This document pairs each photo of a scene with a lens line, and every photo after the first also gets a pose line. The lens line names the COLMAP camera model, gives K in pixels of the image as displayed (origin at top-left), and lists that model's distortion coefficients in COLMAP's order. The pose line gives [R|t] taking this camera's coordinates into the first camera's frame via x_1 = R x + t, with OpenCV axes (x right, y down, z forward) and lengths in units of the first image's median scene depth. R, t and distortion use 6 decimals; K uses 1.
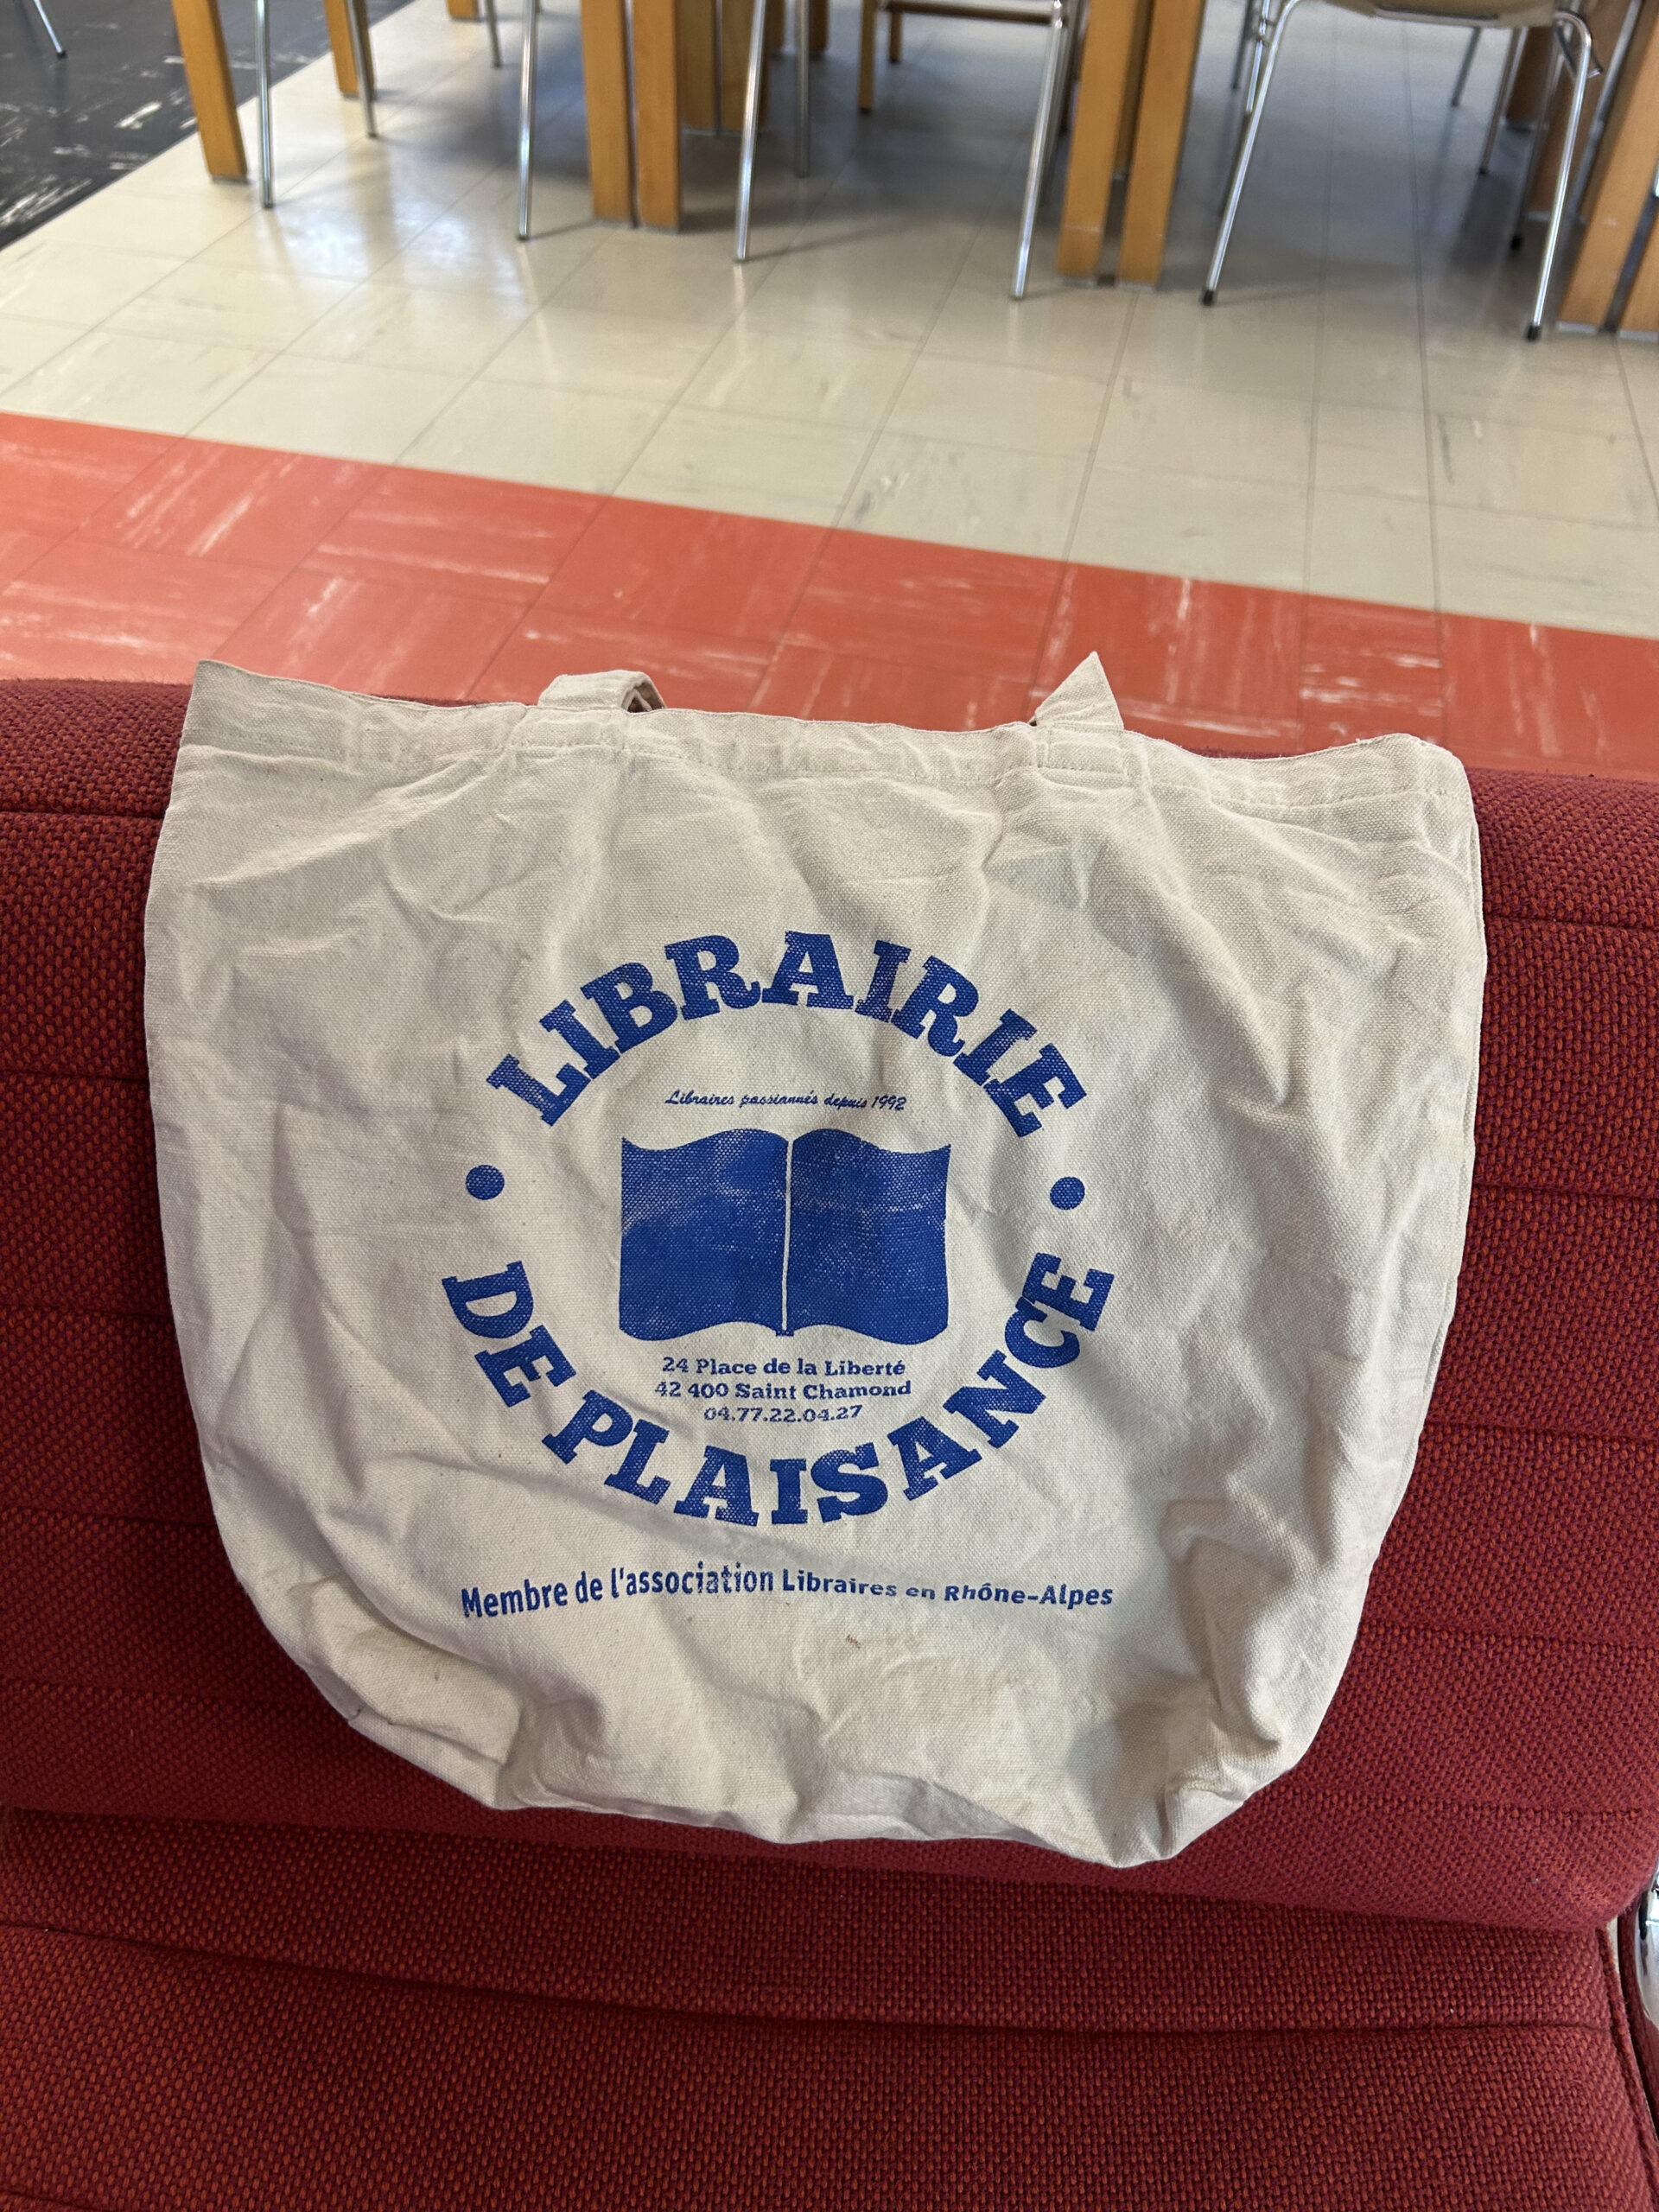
lens RADIAL K [[1697.1, 0, 824.5], [0, 1697.1, 1102.0], [0, 0, 1]] dist [0.016687, -0.031382]
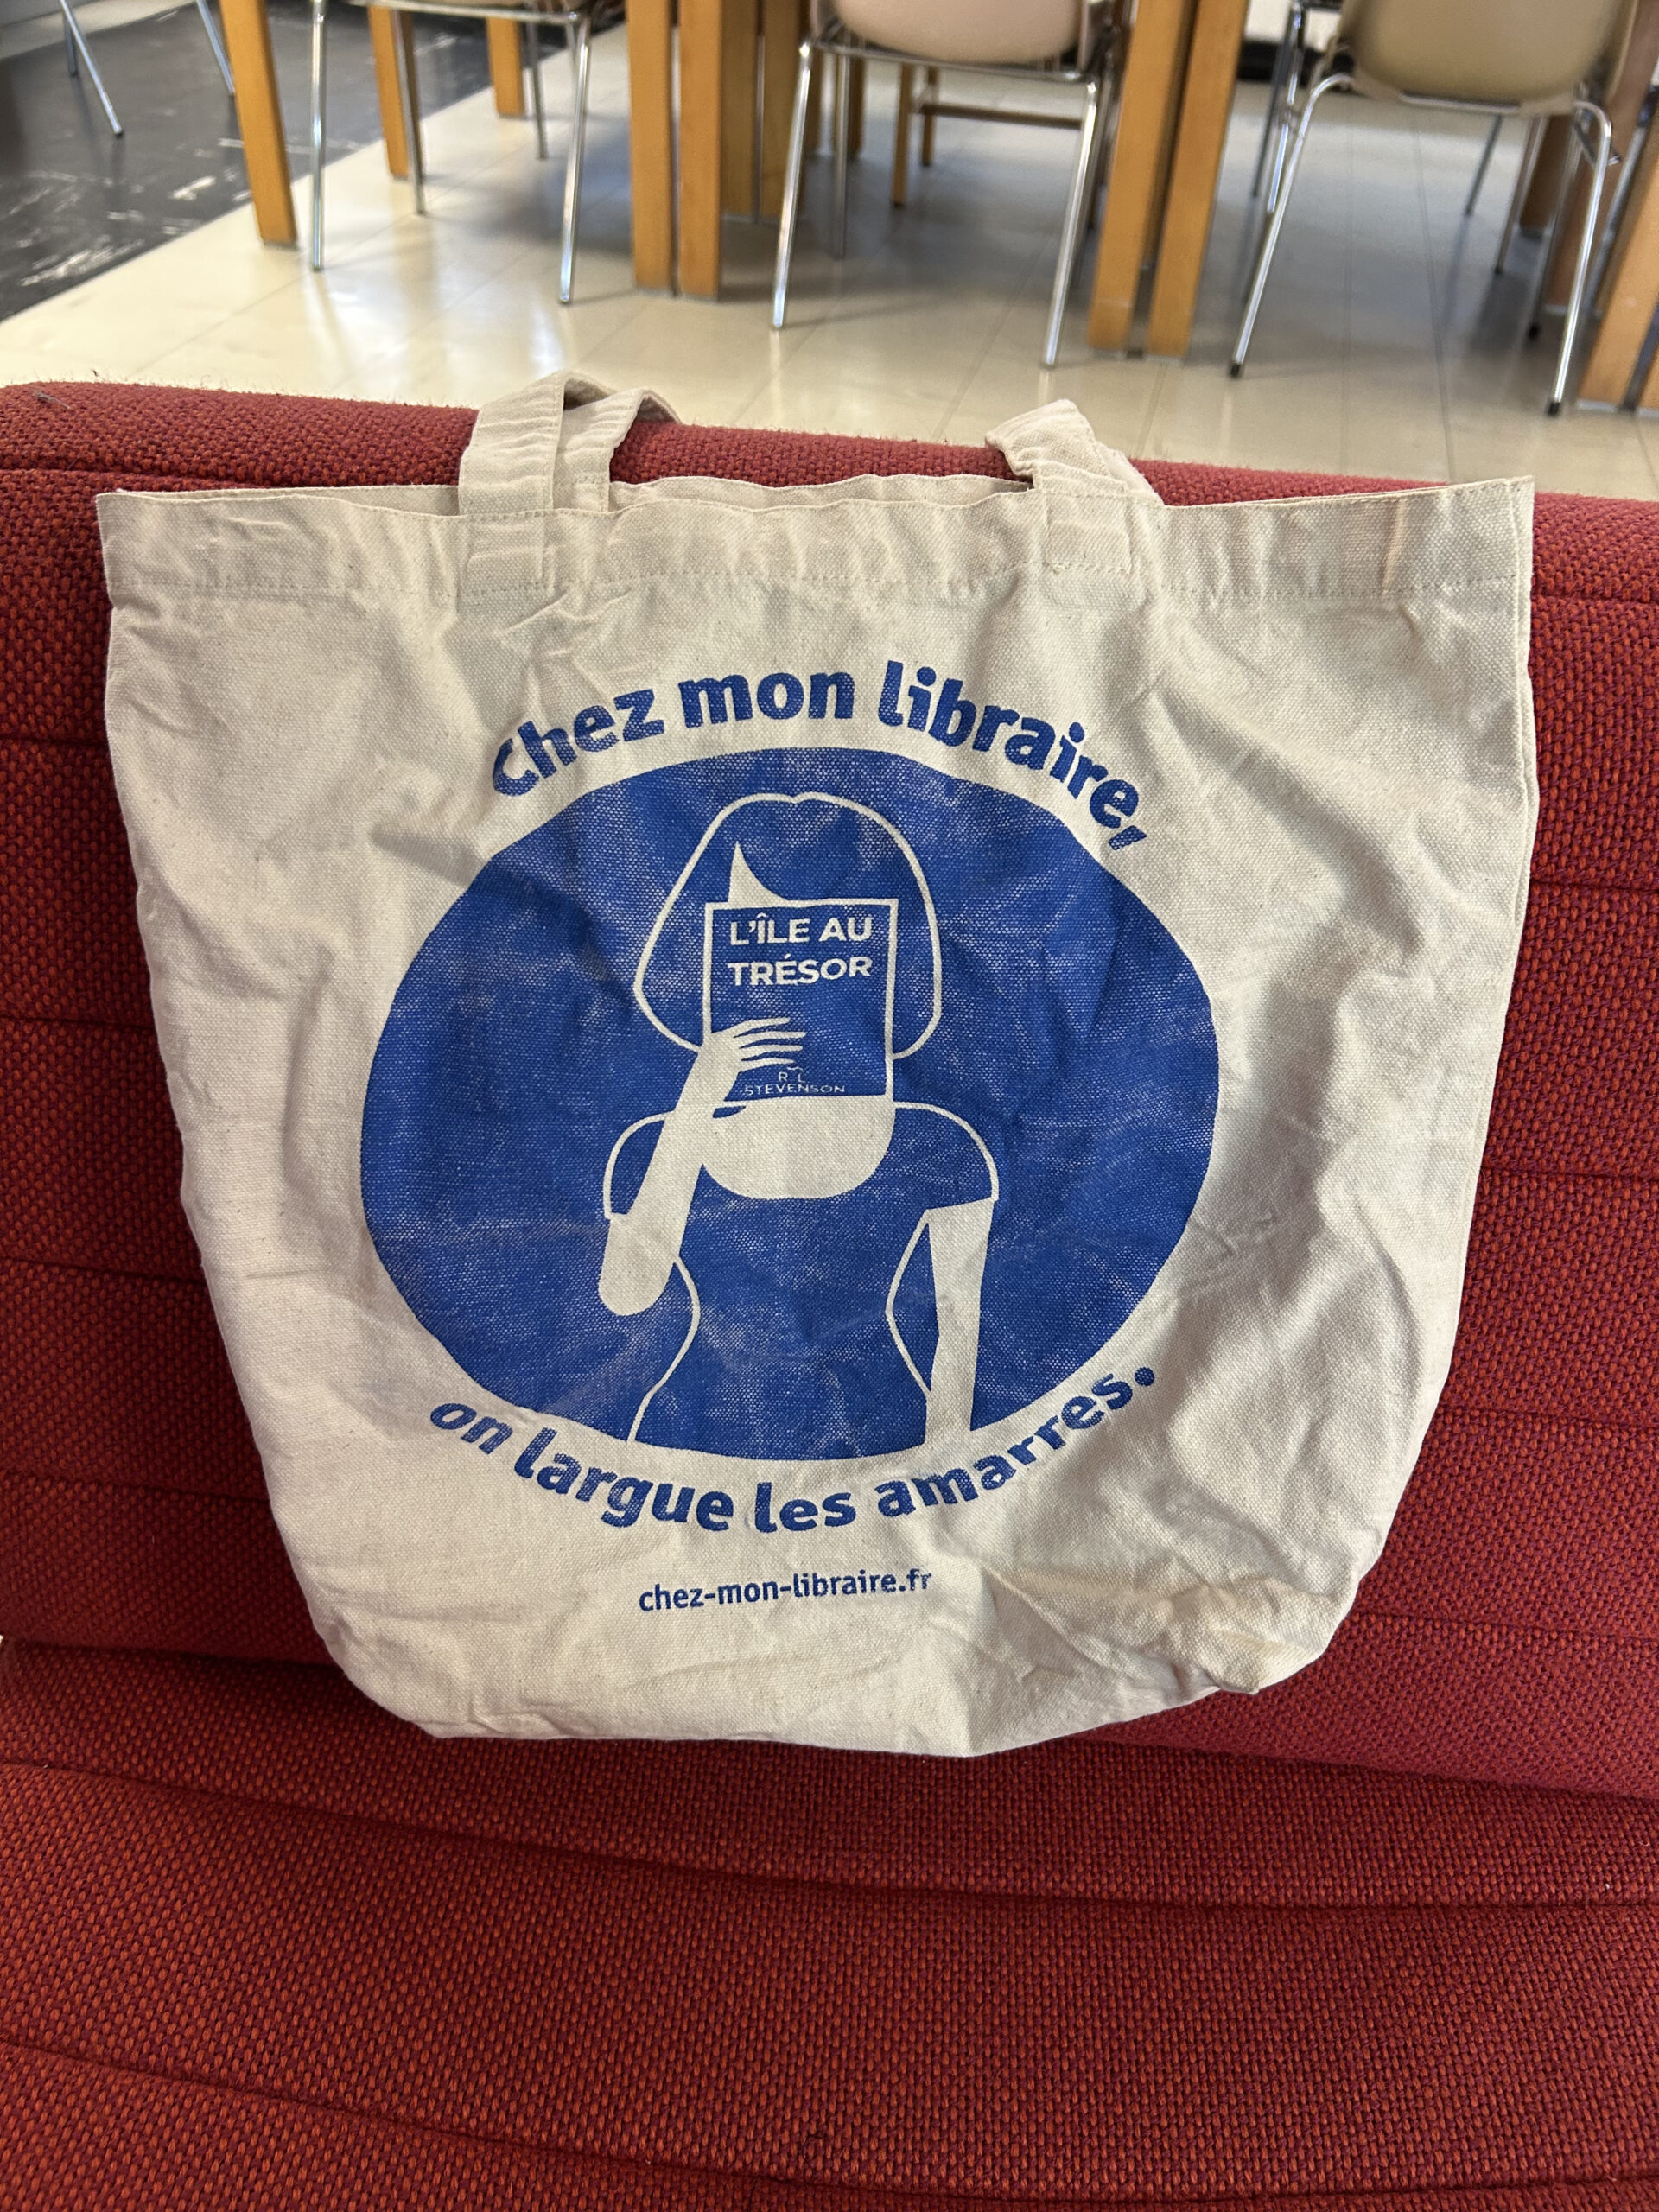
lens RADIAL K [[1697.1, 0, 831.8], [0, 1697.1, 1090.3], [0, 0, 1]] dist [0.016687, -0.031382]
pose [[0.999779, 0.020813, 0.003059, -0.051470], [-0.020527, 0.996996, -0.074687, 0.187606], [-0.004604, 0.074608, 0.997202, 0.073133]]
